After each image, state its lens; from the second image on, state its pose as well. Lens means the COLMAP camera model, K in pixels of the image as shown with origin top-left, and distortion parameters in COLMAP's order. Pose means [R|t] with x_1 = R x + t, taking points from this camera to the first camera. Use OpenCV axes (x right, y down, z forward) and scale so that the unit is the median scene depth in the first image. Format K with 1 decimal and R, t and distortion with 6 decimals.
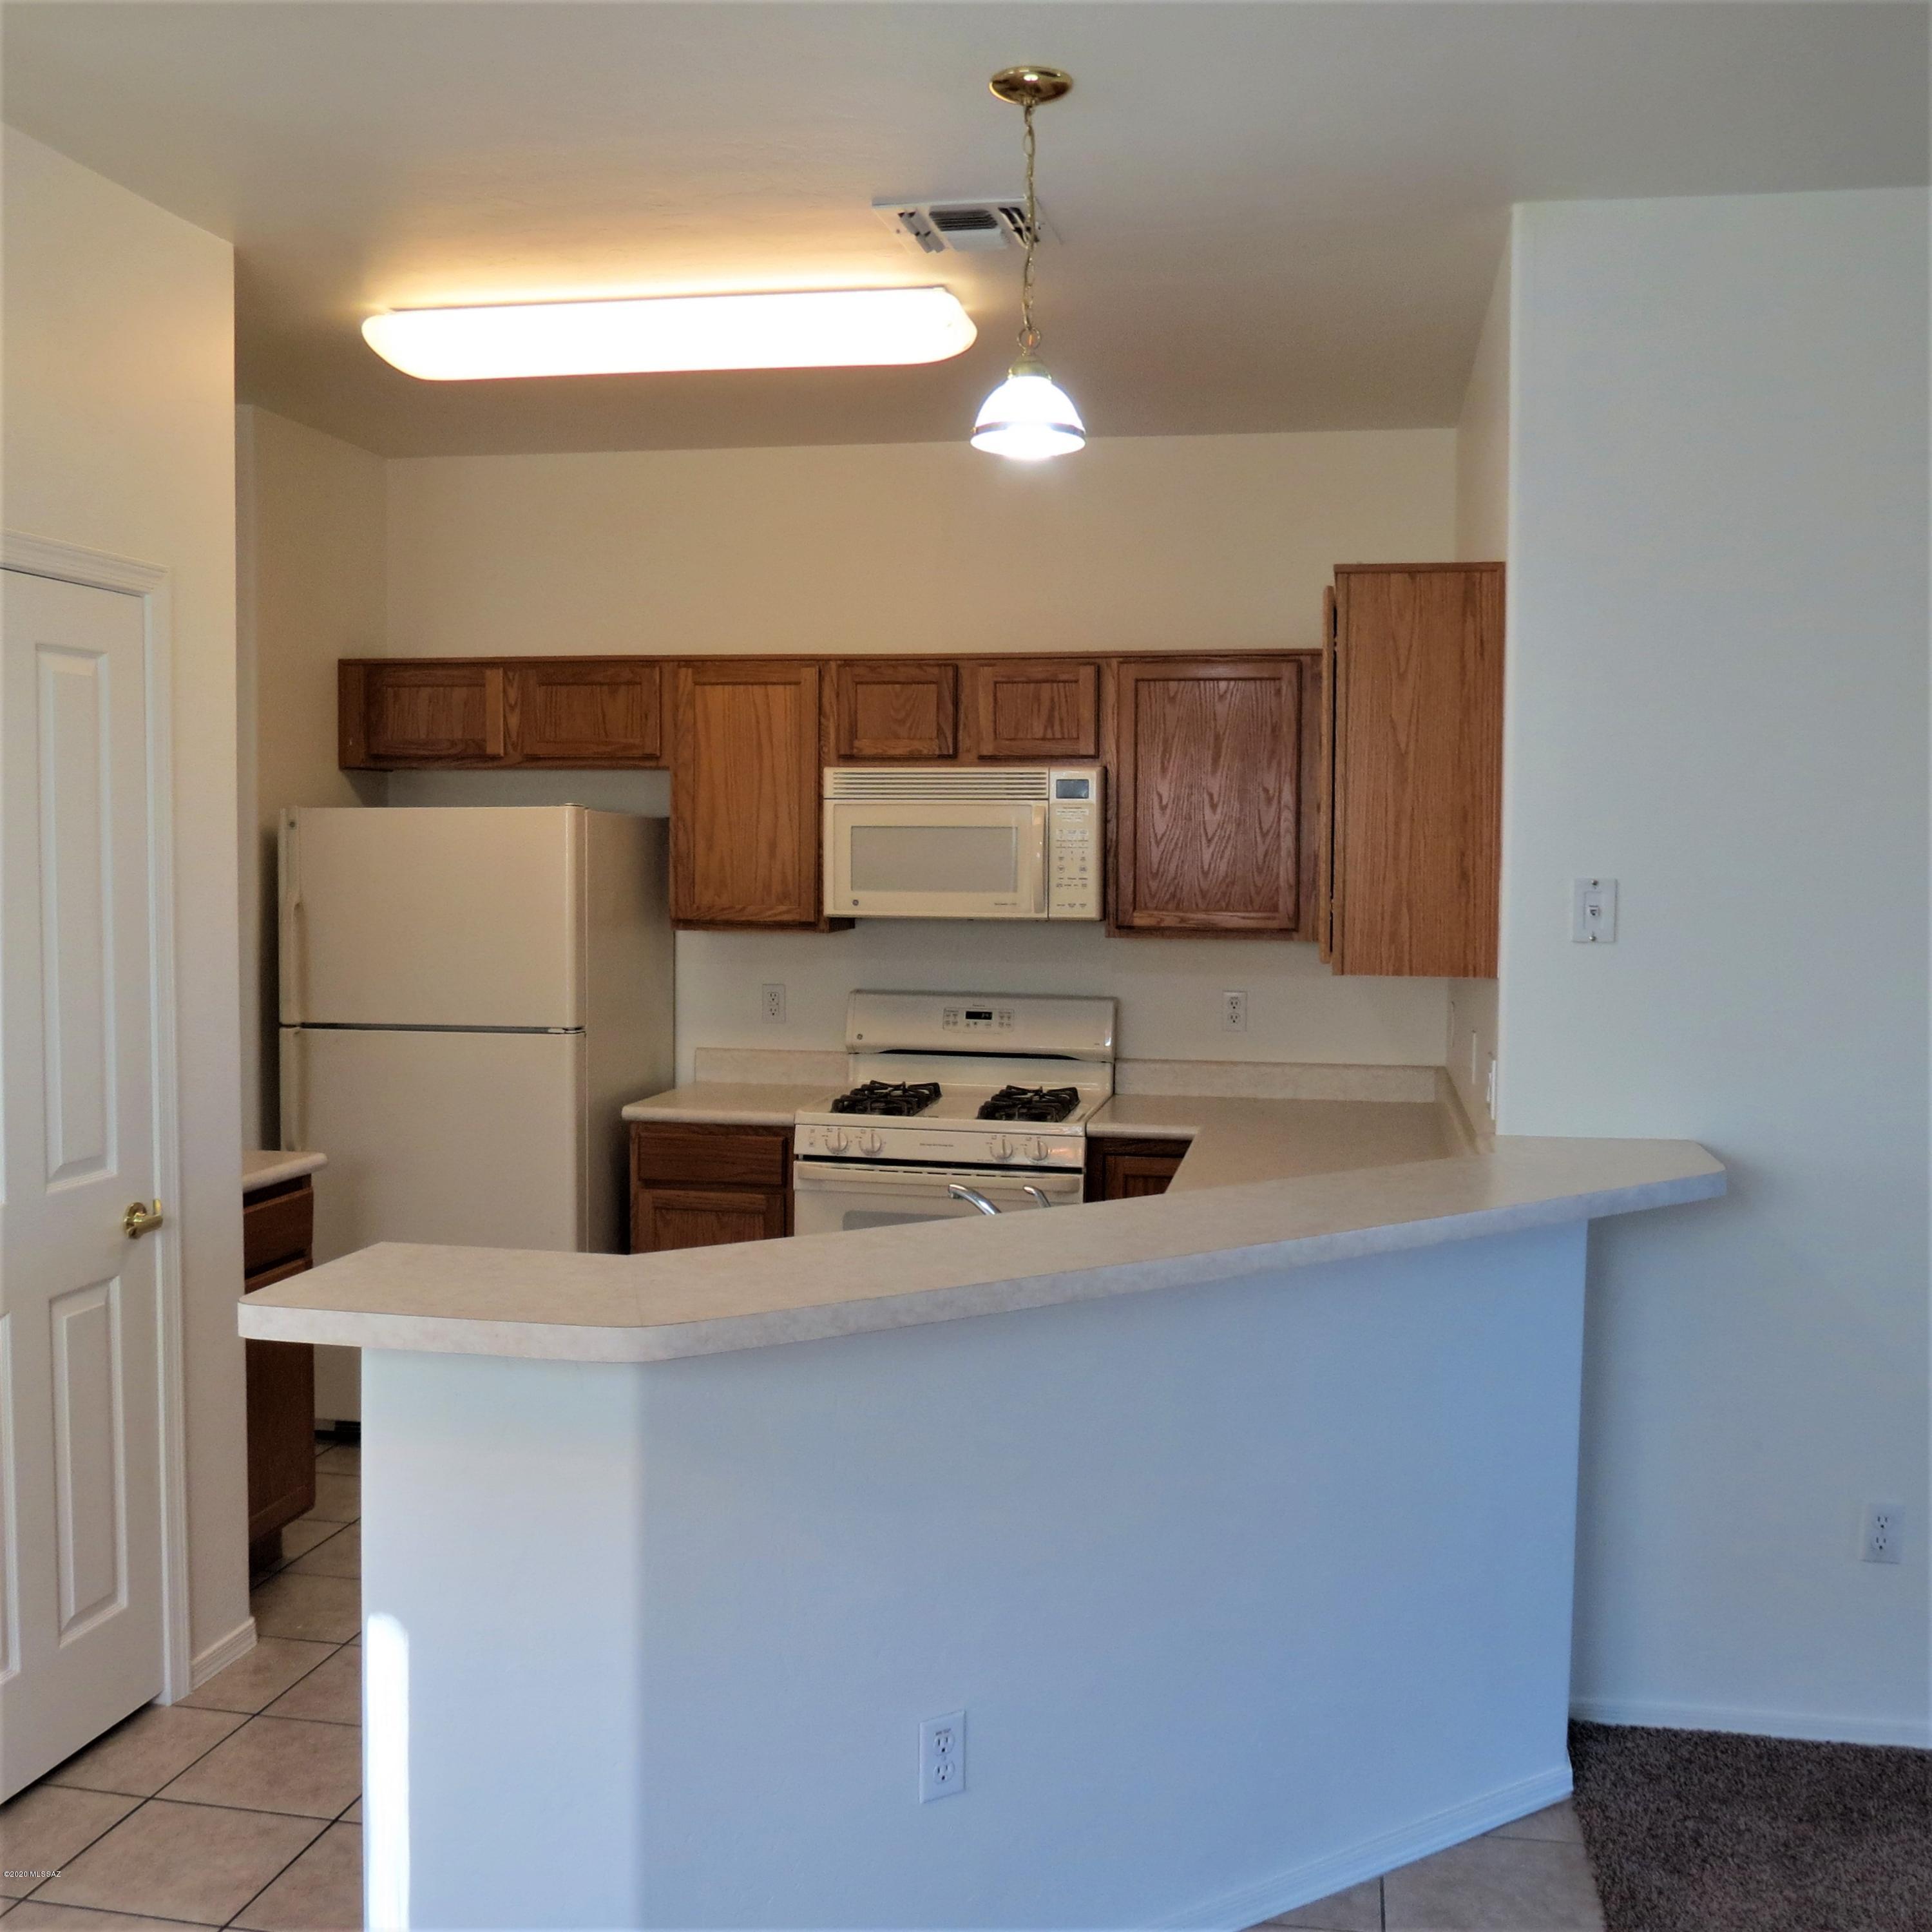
lens RADIAL K [[1978.5, 0, 969.6], [0, 1978.5, 1086.7], [0, 0, 1]] dist [-0.164034, 0.263489]
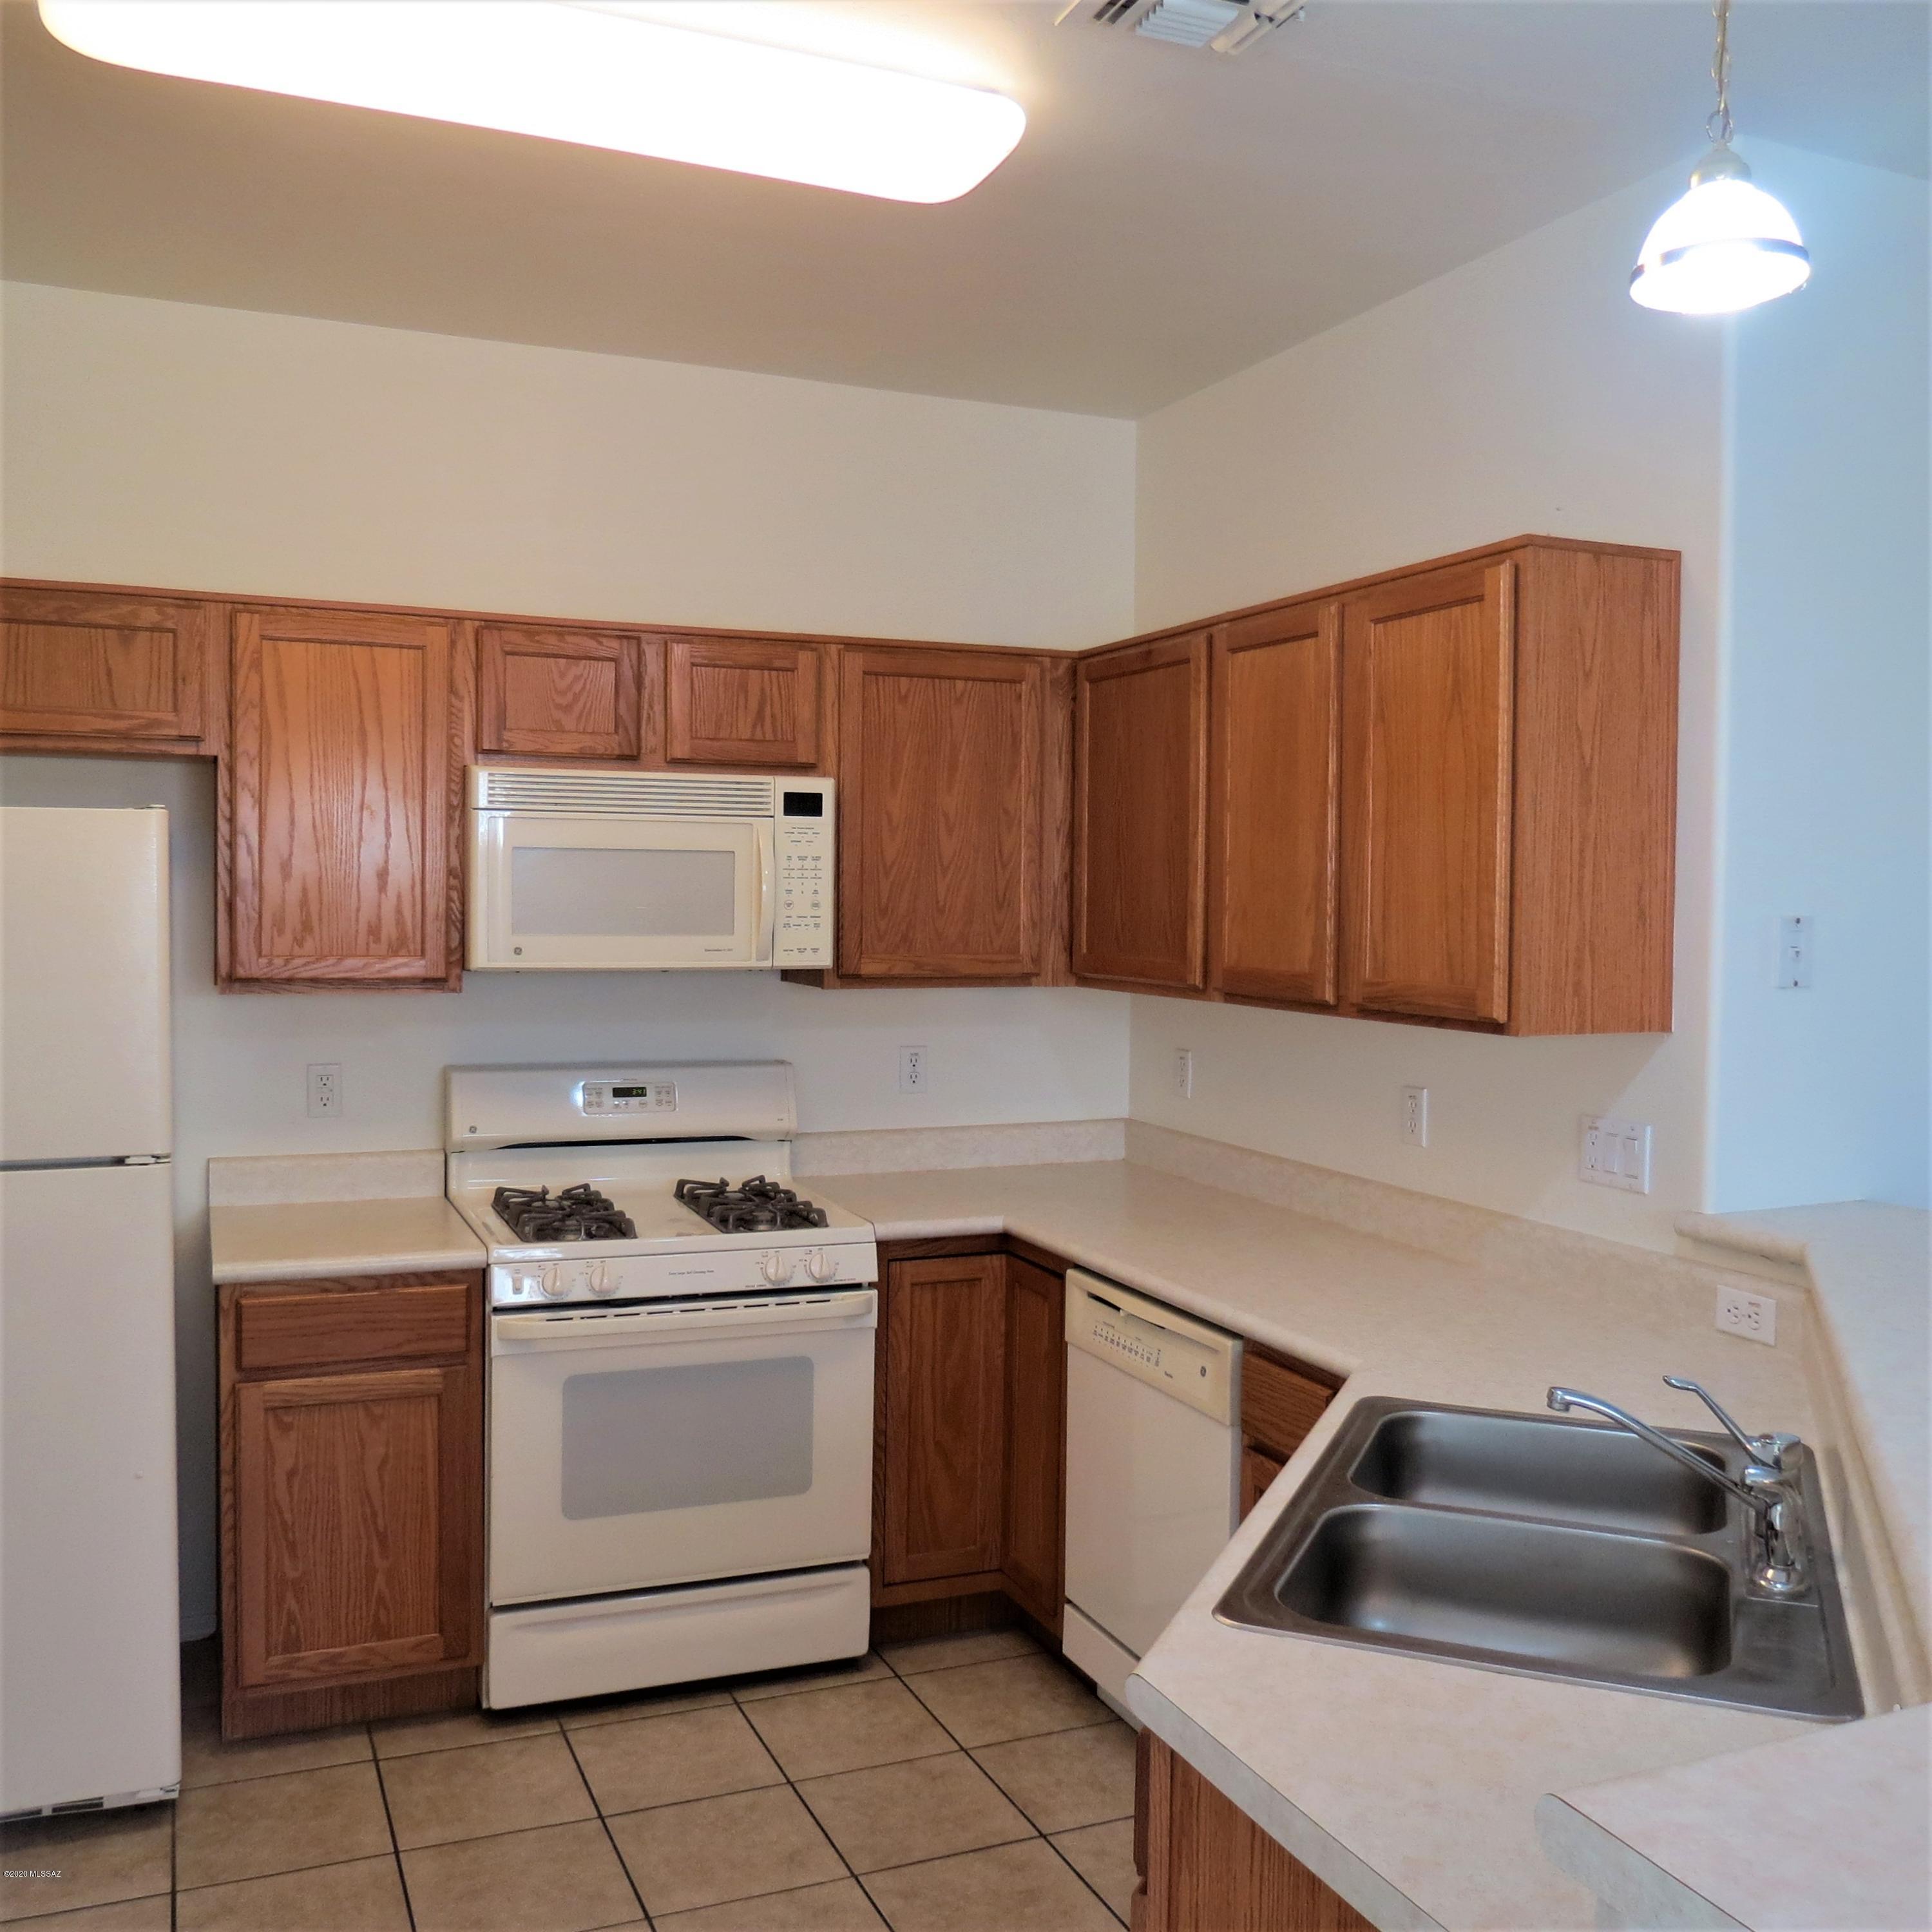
lens RADIAL K [[1820.6, 0, 964.8], [0, 1820.6, 1003.7], [0, 0, 1]] dist [-0.052654, 0.012793]
pose [[0.833257, -0.032991, 0.551901, -0.296080], [0.060795, 0.997632, -0.032152, -0.042259], [-0.549534, 0.060343, 0.833289, 0.350110]]
